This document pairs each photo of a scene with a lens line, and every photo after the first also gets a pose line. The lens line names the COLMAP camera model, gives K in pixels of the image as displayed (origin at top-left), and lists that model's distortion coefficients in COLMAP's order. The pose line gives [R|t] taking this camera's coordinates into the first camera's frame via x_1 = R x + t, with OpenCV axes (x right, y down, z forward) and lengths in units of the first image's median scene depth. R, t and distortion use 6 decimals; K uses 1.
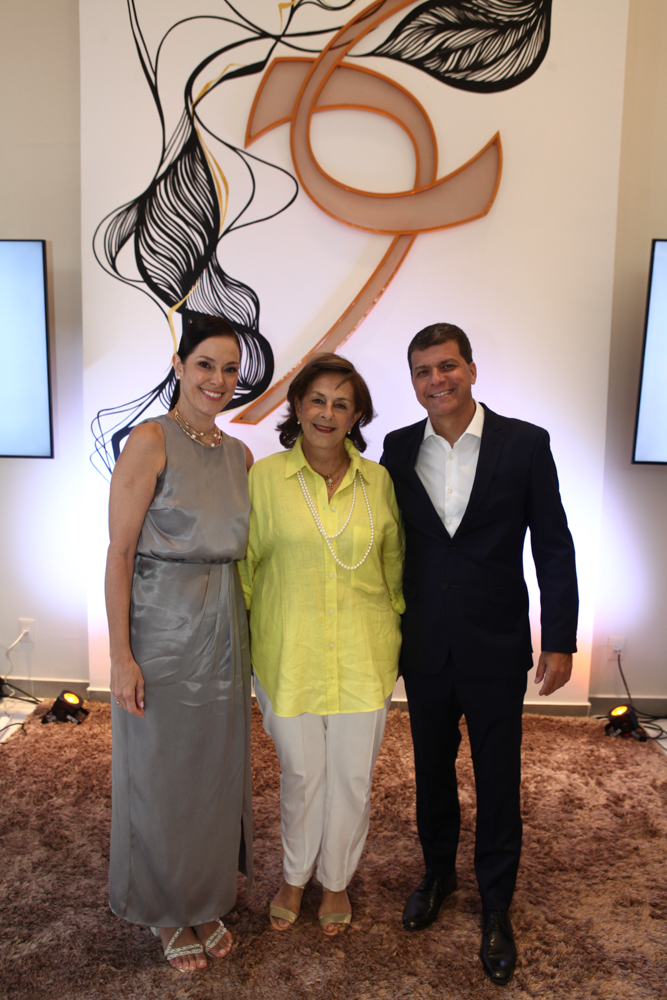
lens RADIAL K [[743.6, 0, 324.5], [0, 743.6, 484.9], [0, 0, 1]] dist [-0.021322, -0.000939]
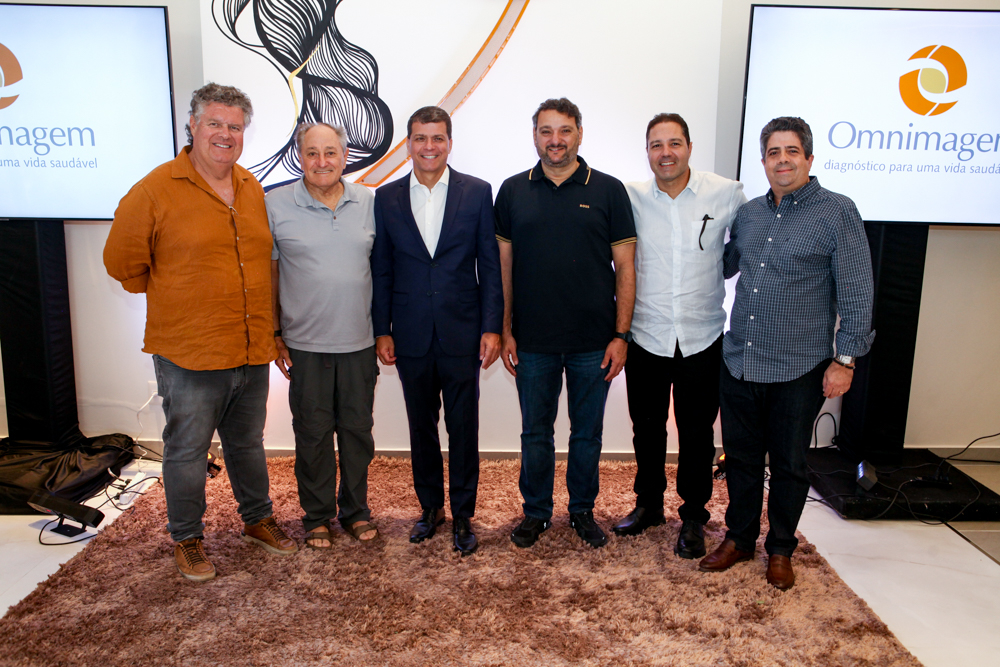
lens RADIAL K [[900.1, 0, 496.4], [0, 900.1, 322.5], [0, 0, 1]] dist [-0.004960, 0.036863]
pose [[0.999248, -0.014896, 0.035809, 0.026457], [0.012632, 0.997957, 0.062621, 0.031605], [-0.036669, -0.062121, 0.997395, -0.273068]]
